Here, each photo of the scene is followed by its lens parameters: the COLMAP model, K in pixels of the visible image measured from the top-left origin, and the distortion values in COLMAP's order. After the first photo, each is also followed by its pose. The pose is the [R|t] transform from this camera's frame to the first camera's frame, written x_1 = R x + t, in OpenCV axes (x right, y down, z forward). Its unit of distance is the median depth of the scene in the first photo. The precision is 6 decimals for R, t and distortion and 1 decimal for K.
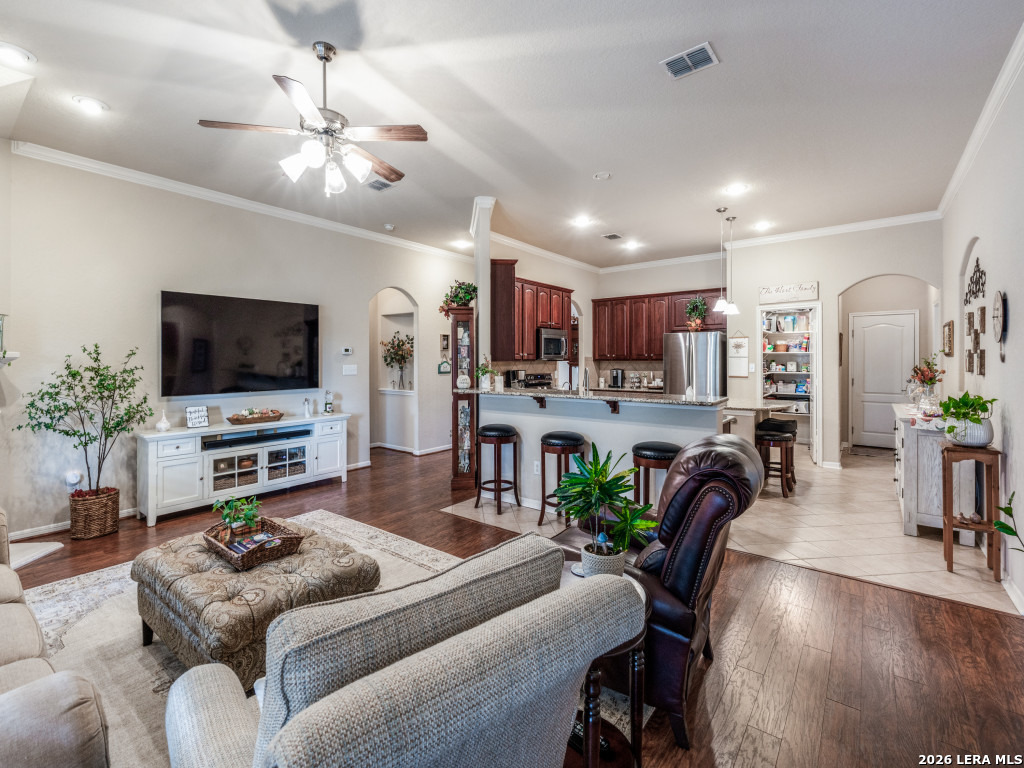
lens RADIAL K [[449.7, 0, 521.0], [0, 449.7, 363.4], [0, 0, 1]] dist [-0.001187, -0.000126]
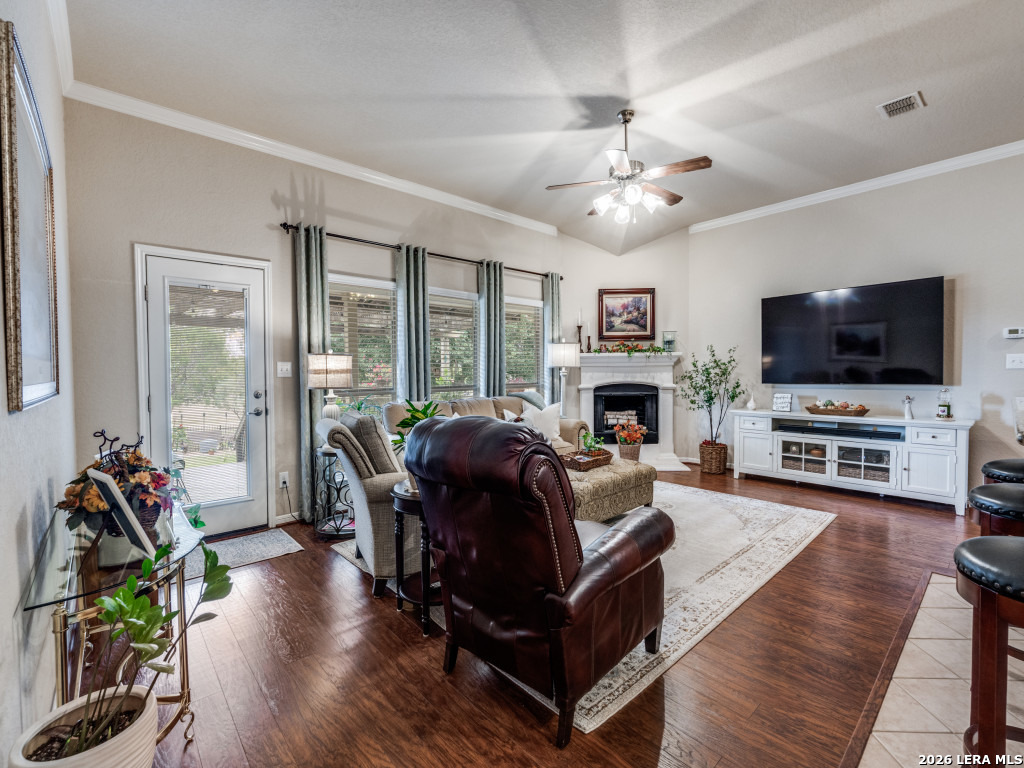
lens RADIAL K [[453.8, 0, 512.0], [0, 453.8, 384.0], [0, 0, 1]] dist [-0.002564, -0.000598]
pose [[-0.185365, 0.029422, -0.982229, 0.447905], [0.006830, 0.999566, 0.028652, 0.026420], [0.982646, -0.001397, -0.185485, 0.424891]]
